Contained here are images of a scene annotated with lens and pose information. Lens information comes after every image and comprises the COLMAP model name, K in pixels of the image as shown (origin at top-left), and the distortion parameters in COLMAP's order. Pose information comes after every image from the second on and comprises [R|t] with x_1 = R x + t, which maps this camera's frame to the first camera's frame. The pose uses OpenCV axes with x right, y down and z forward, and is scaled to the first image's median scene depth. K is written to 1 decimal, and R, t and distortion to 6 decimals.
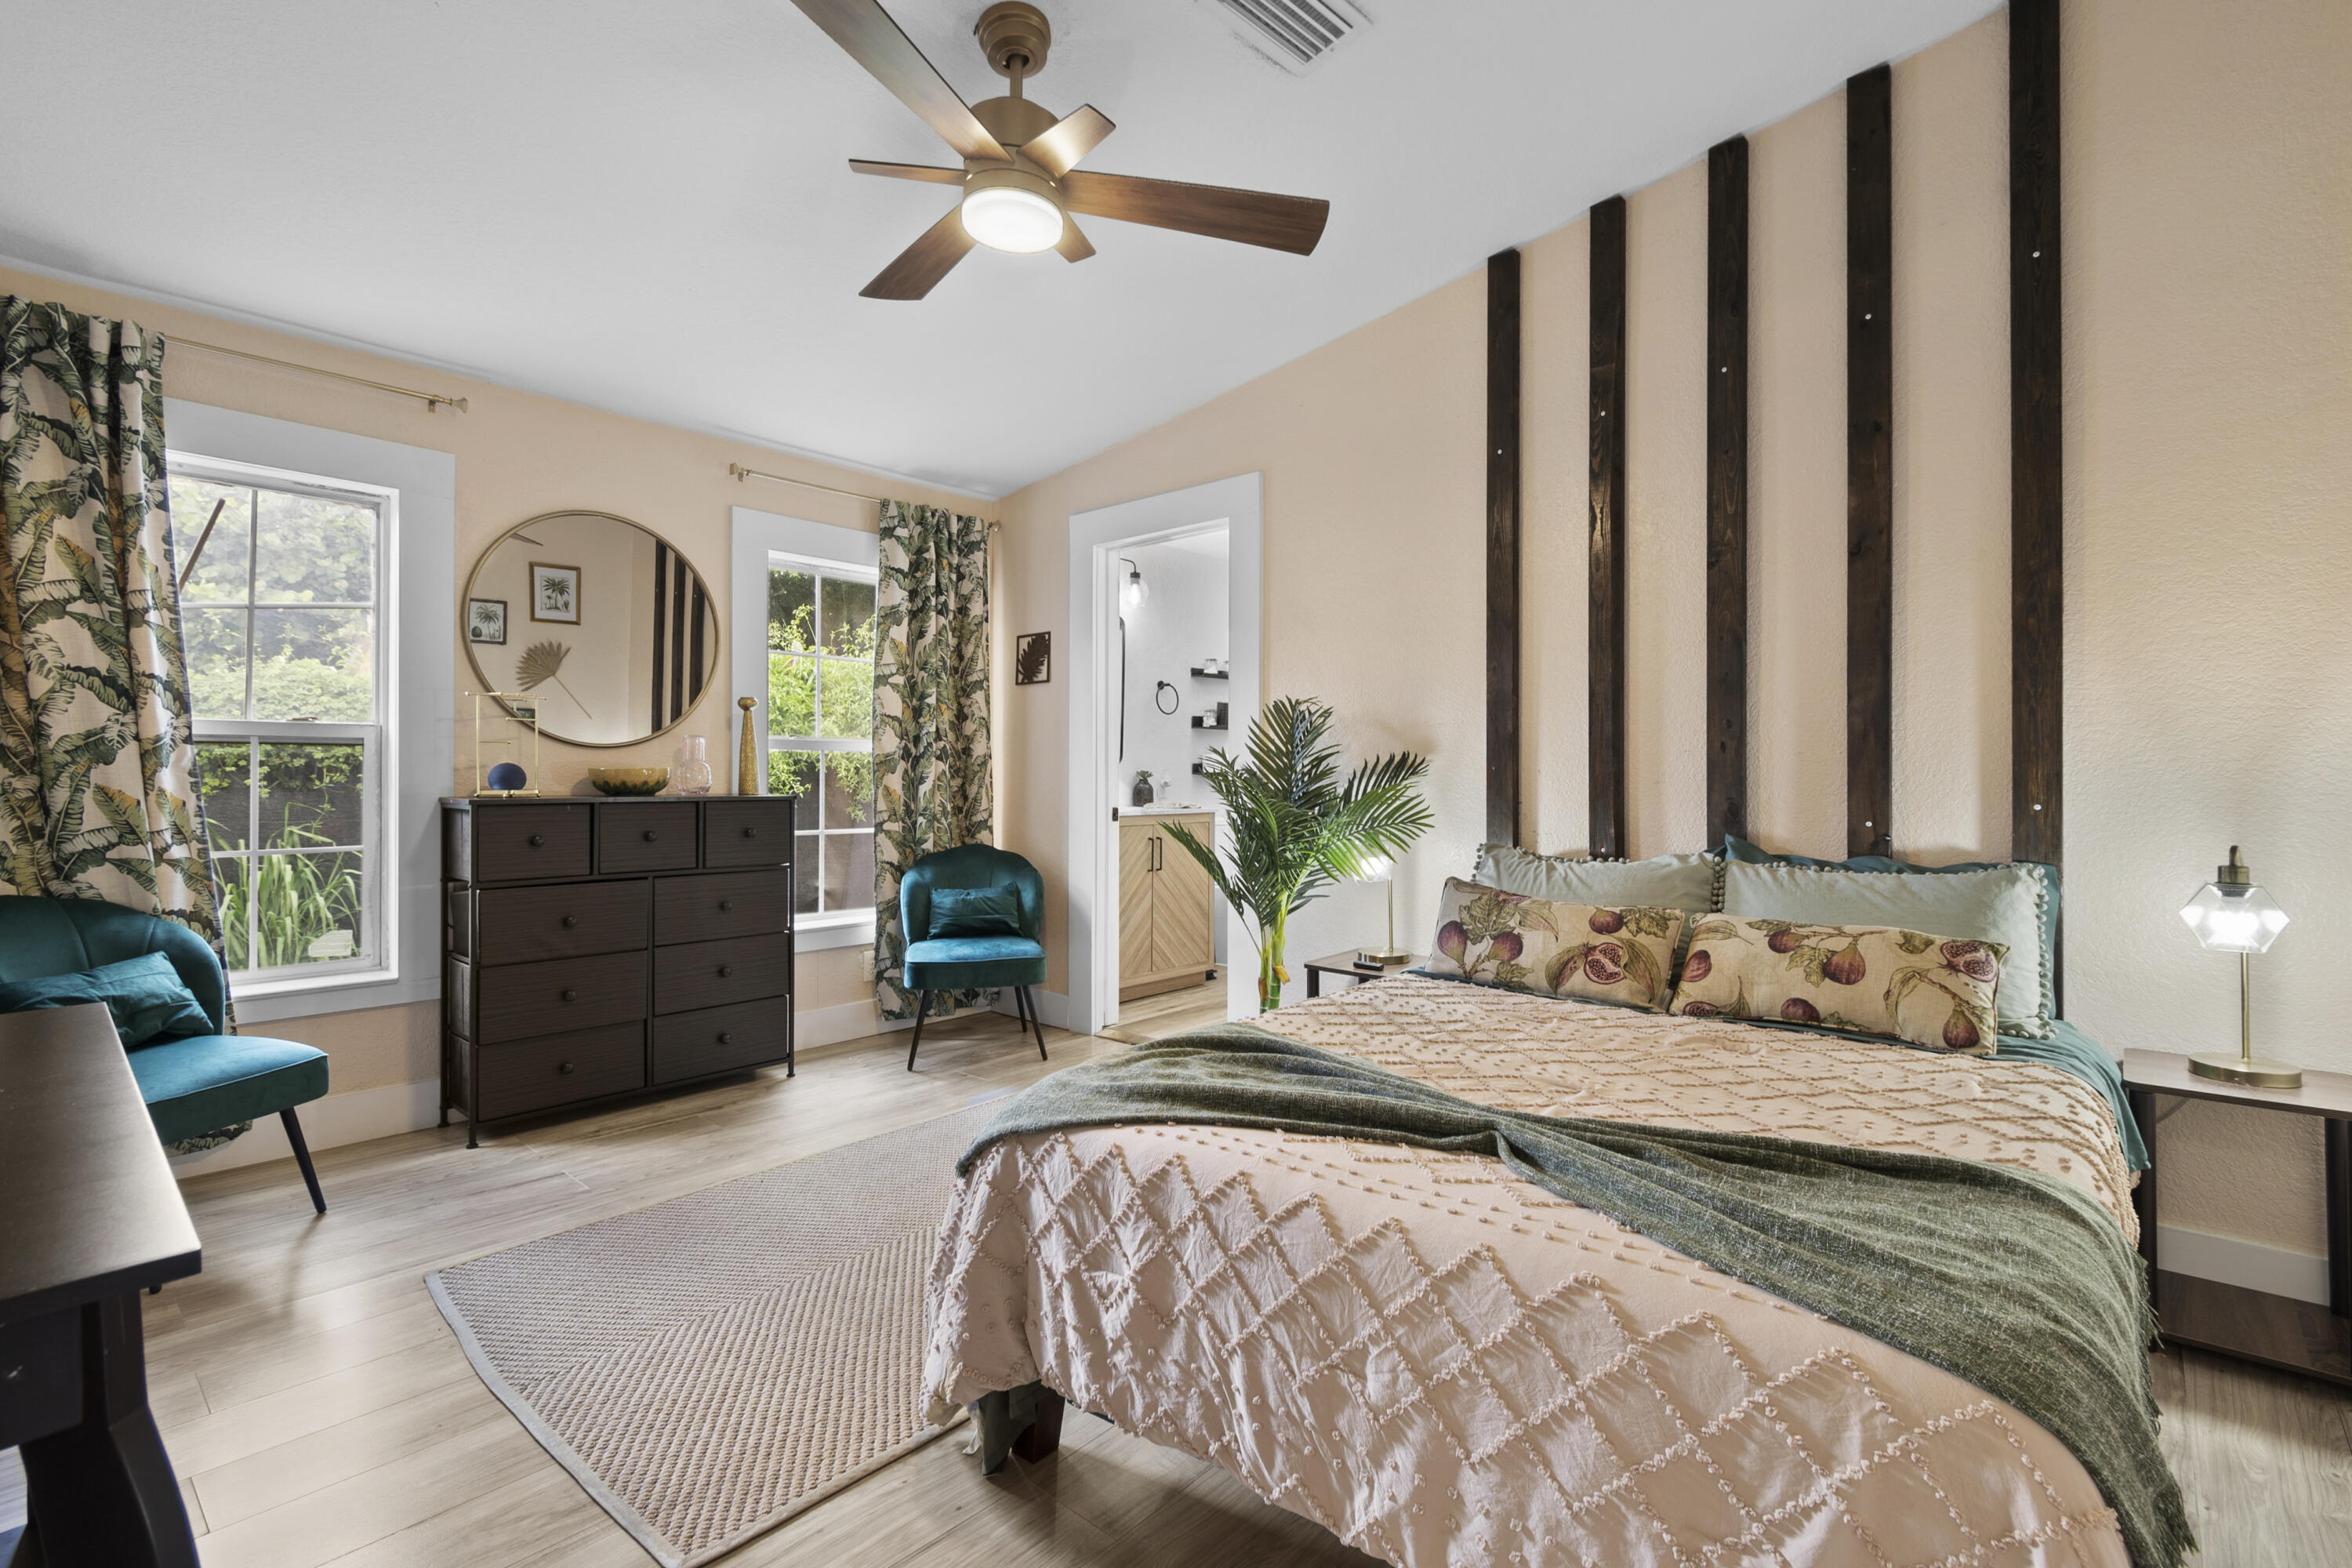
lens RADIAL K [[1072.3, 0, 1189.6], [0, 1072.3, 772.9], [0, 0, 1]] dist [-0.000103, -0.000043]
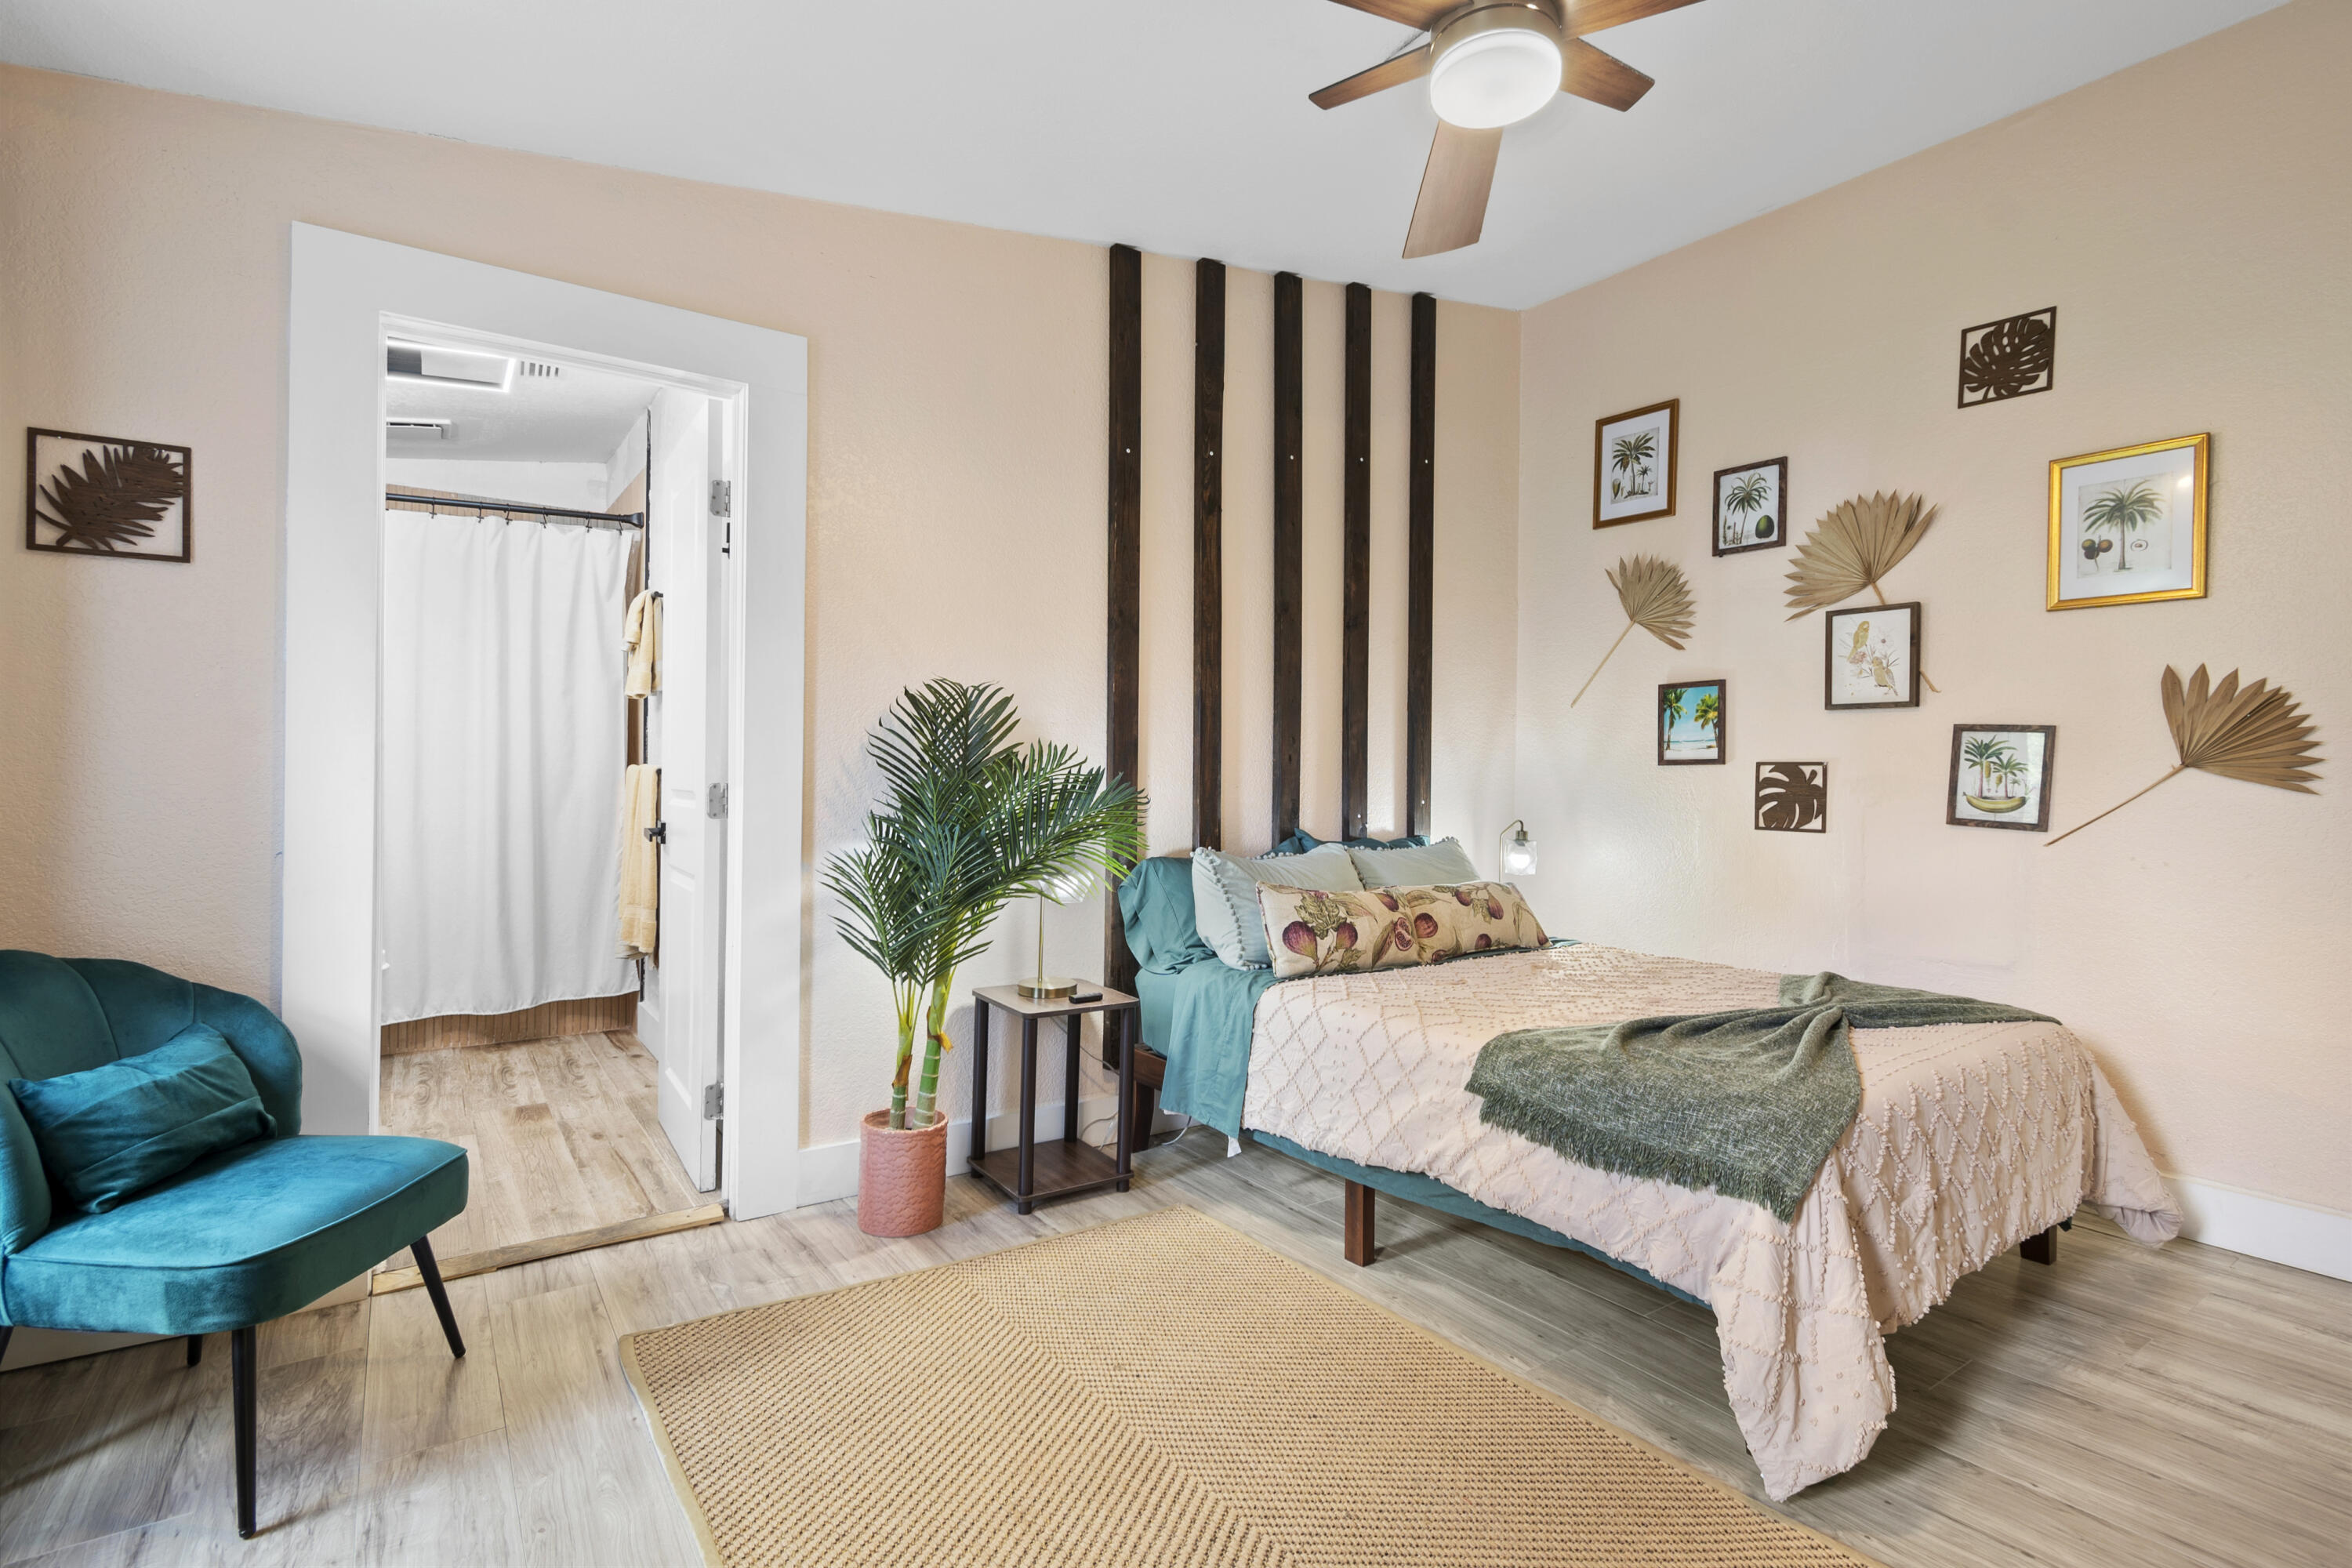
lens RADIAL K [[1111.3, 0, 1176.0], [0, 1111.3, 784.0], [0, 0, 1]] dist [-0.016747, -0.000068]
pose [[0.241969, -0.003668, 0.970277, -0.846785], [-0.011176, 0.999916, 0.006567, 0.000076], [-0.970220, -0.012433, 0.241907, 0.879905]]
